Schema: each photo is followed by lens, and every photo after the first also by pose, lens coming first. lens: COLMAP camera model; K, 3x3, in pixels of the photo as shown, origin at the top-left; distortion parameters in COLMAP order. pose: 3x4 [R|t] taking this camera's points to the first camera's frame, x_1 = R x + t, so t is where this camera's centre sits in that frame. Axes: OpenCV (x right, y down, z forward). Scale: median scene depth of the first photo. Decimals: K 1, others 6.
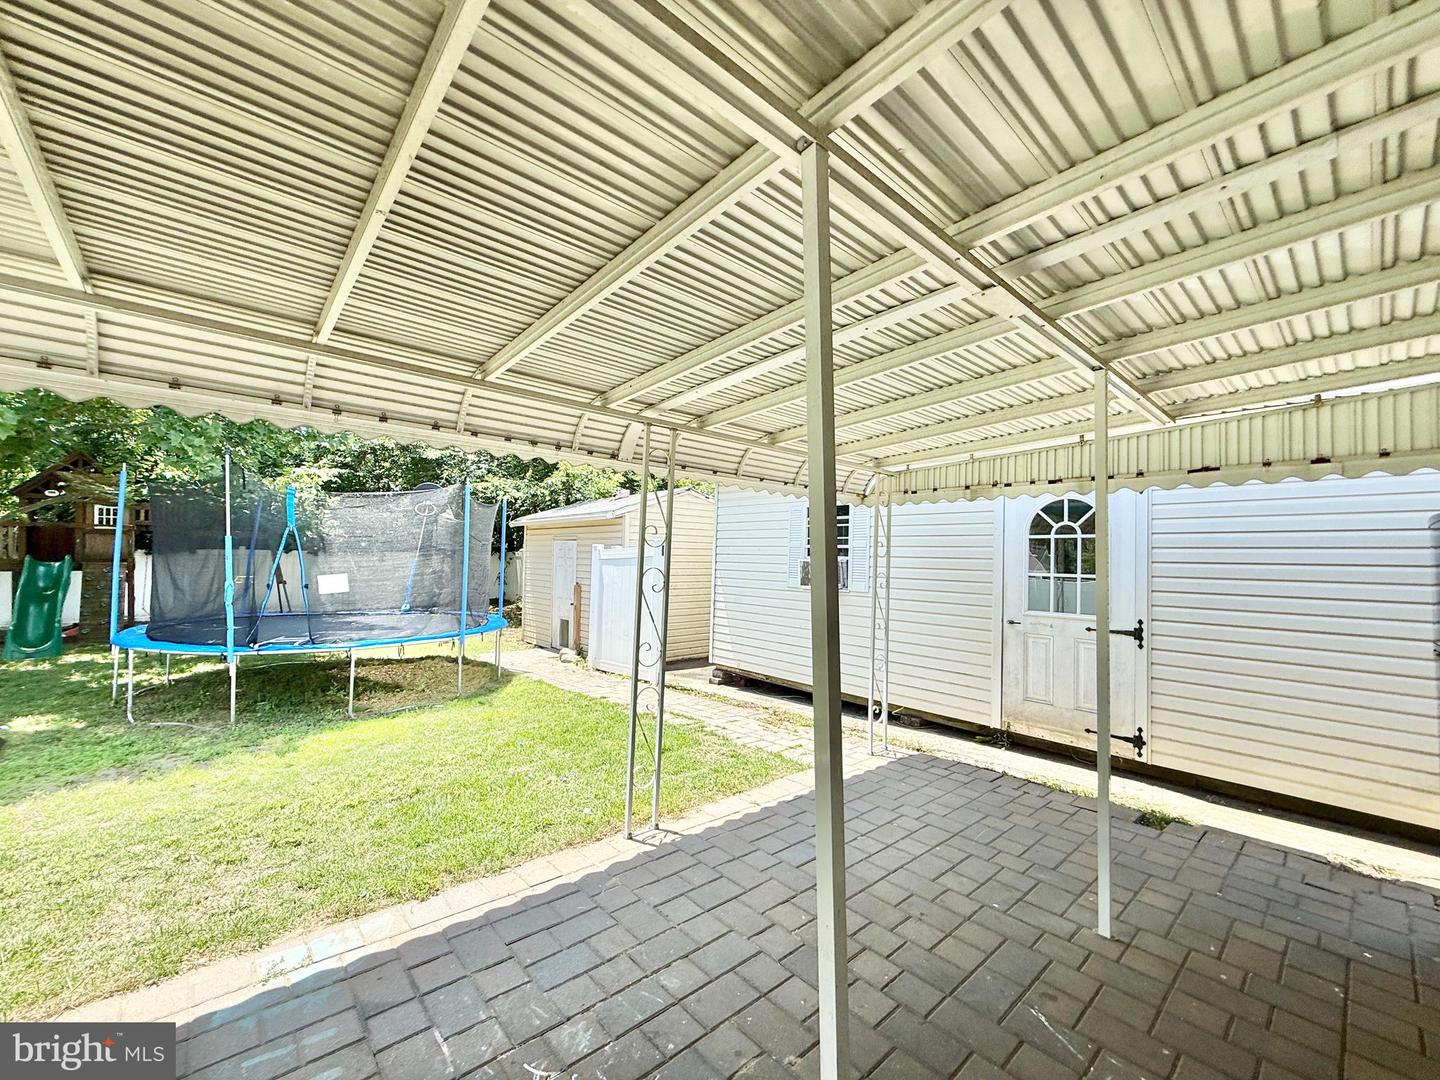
lens RADIAL K [[576.8, 0, 713.0], [0, 576.8, 540.0], [0, 0, 1]] dist [0.000868, -0.000194]
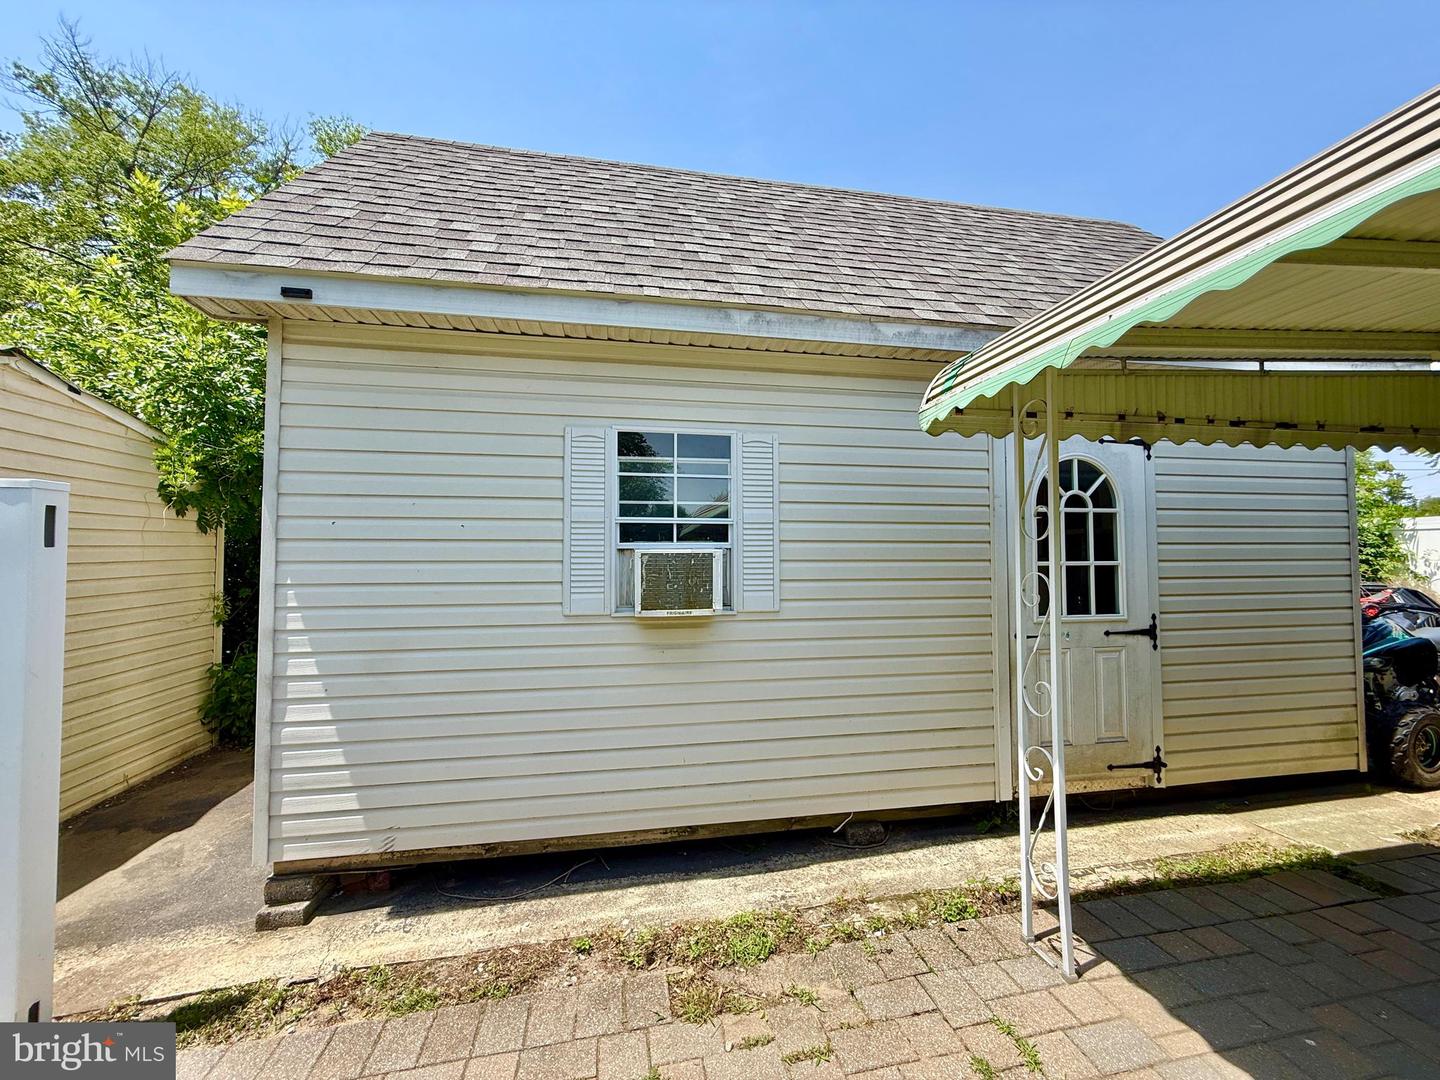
lens RADIAL K [[576.8, 0, 713.0], [0, 576.8, 540.0], [0, 0, 1]] dist [0.000868, -0.000194]
pose [[0.518063, -0.008036, 0.855305, -0.258065], [-0.012966, 0.999767, 0.017246, 0.025420], [-0.855244, -0.020024, 0.517838, 1.030188]]
